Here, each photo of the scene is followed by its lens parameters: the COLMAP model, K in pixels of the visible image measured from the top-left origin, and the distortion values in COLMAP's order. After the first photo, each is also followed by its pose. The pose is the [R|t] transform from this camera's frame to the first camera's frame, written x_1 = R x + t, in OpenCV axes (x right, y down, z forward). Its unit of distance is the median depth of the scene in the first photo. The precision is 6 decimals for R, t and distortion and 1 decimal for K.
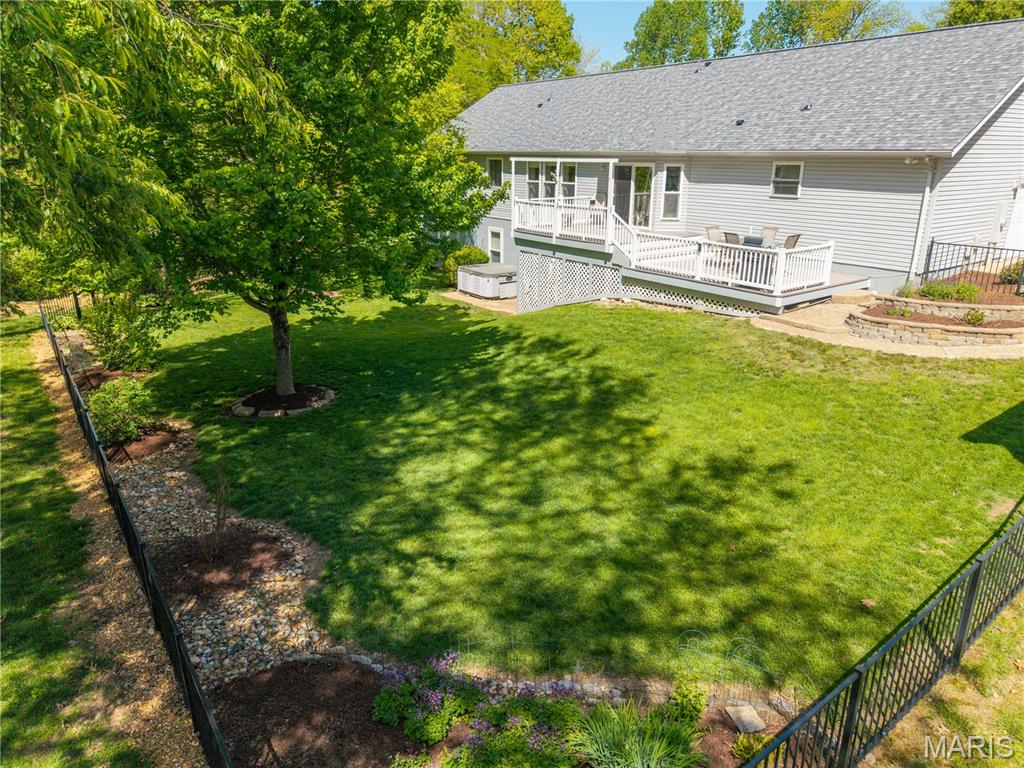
lens RADIAL K [[691.9, 0, 512.0], [0, 691.9, 384.0], [0, 0, 1]] dist [0.002720, 0.000371]
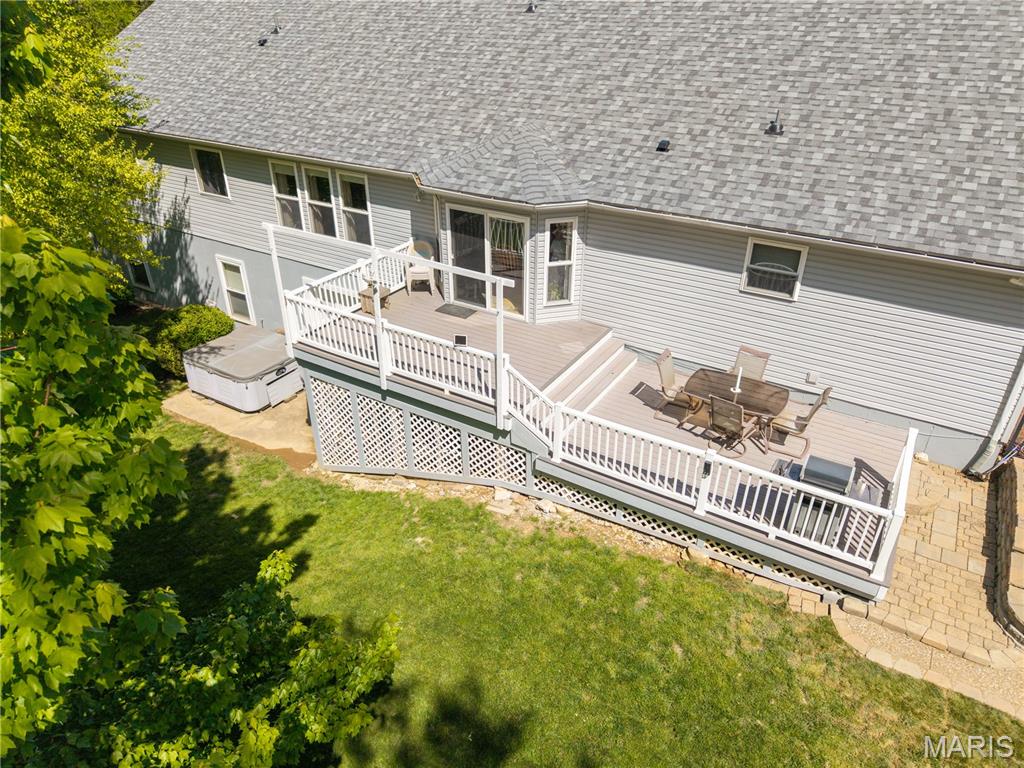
lens RADIAL K [[688.4, 0, 512.0], [0, 688.4, 384.0], [0, 0, 1]] dist [0.009739, 0.005079]
pose [[0.920604, -0.194343, 0.338703, -0.040003], [0.122962, 0.967508, 0.220928, -0.405904], [-0.370634, -0.161740, 0.914588, 0.585209]]
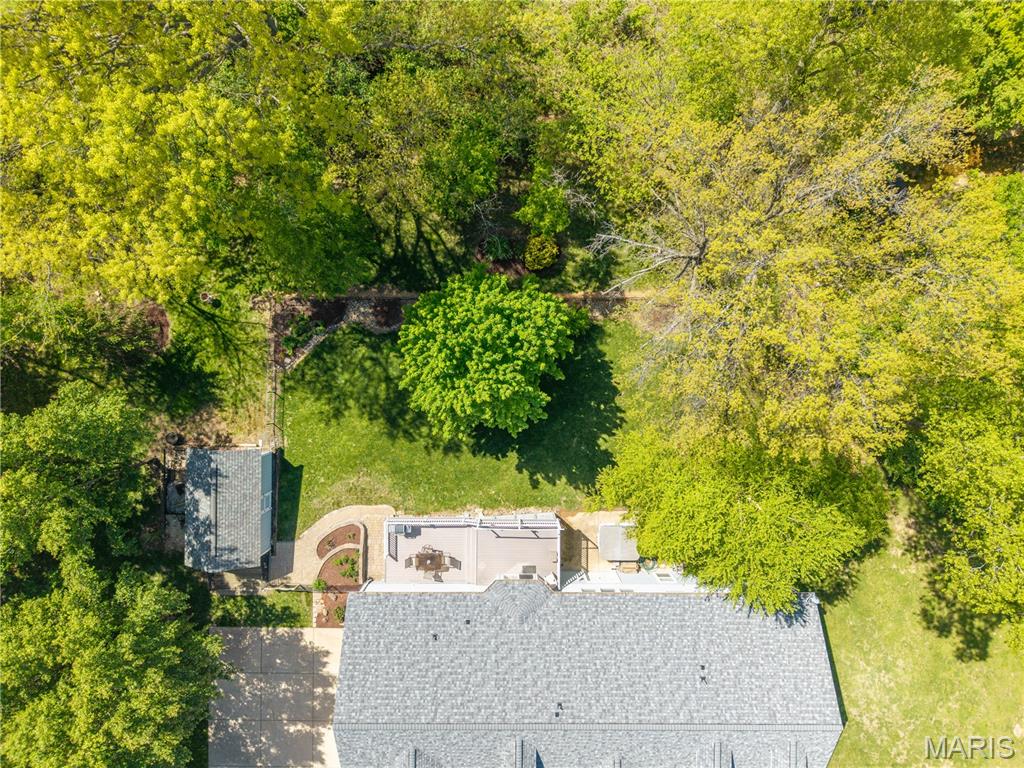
lens RADIAL K [[691.9, 0, 512.0], [0, 691.9, 384.0], [0, 0, 1]] dist [0.002720, 0.000371]
pose [[-0.583885, 0.811708, 0.014451, -0.324799], [-0.256872, -0.201603, 0.945184, -2.448534], [0.770127, 0.548167, 0.326218, 0.209530]]
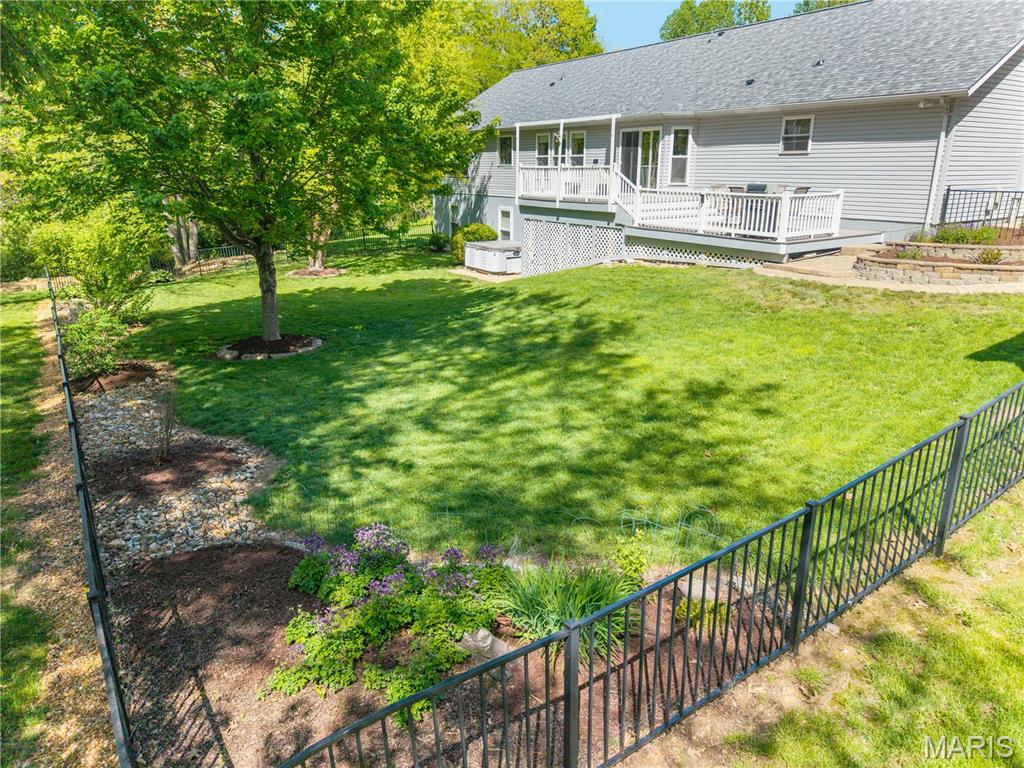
lens RADIAL K [[691.9, 0, 512.0], [0, 691.9, 384.0], [0, 0, 1]] dist [0.002720, 0.000371]
pose [[0.999229, 0.010052, -0.037961, 0.046342], [-0.010773, 0.999765, -0.018828, 0.083272], [0.037763, 0.019223, 0.999102, 0.032611]]
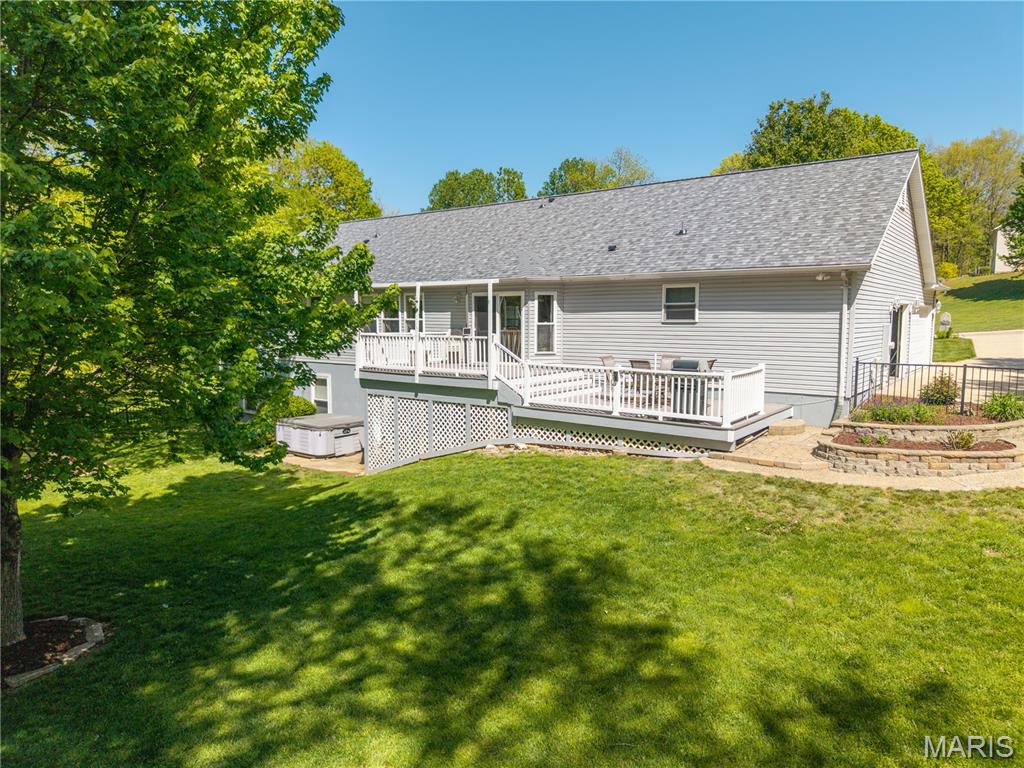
lens RADIAL K [[682.2, 0, 515.1], [0, 682.2, 387.5], [0, 0, 1]] dist [0.066223, -0.055330]
pose [[0.953881, -0.030434, 0.298638, -0.087621], [0.094802, 0.974474, -0.203500, -0.031150], [-0.284822, 0.222426, 0.932418, 0.286056]]
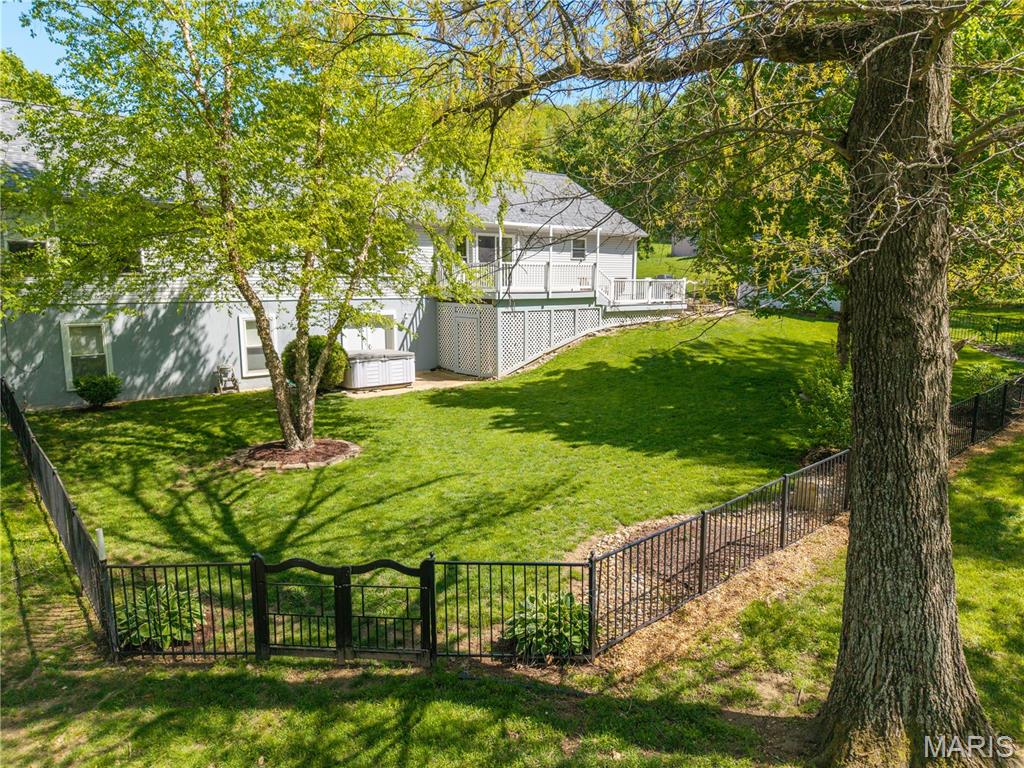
lens RADIAL K [[691.9, 0, 512.0], [0, 691.9, 384.0], [0, 0, 1]] dist [0.002720, 0.000371]
pose [[-0.086734, -0.148294, 0.985133, -1.375373], [0.315630, 0.933827, 0.168360, -0.361226], [-0.944910, 0.325540, -0.034188, 1.467433]]
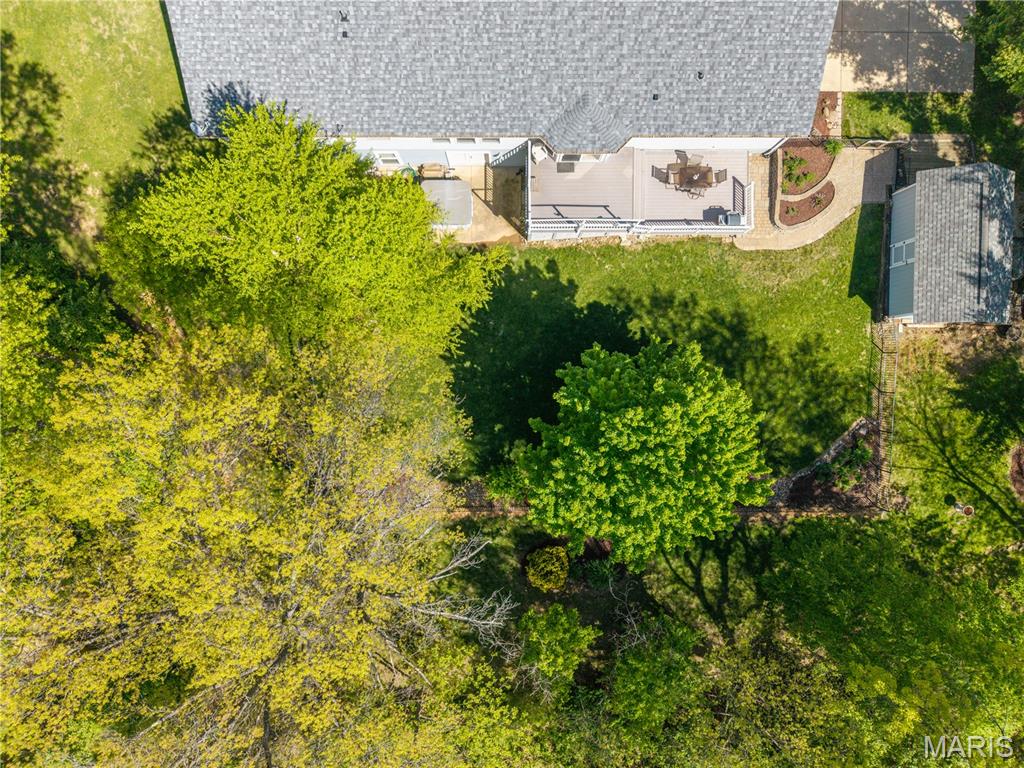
lens RADIAL K [[698.5, 0, 512.0], [0, 698.5, 384.0], [0, 0, 1]] dist [-0.009283, 0.036594]
pose [[0.580987, -0.813860, -0.009318, -0.344217], [0.250307, 0.167769, 0.953520, -2.055567], [-0.774468, -0.556315, 0.301186, 0.614593]]
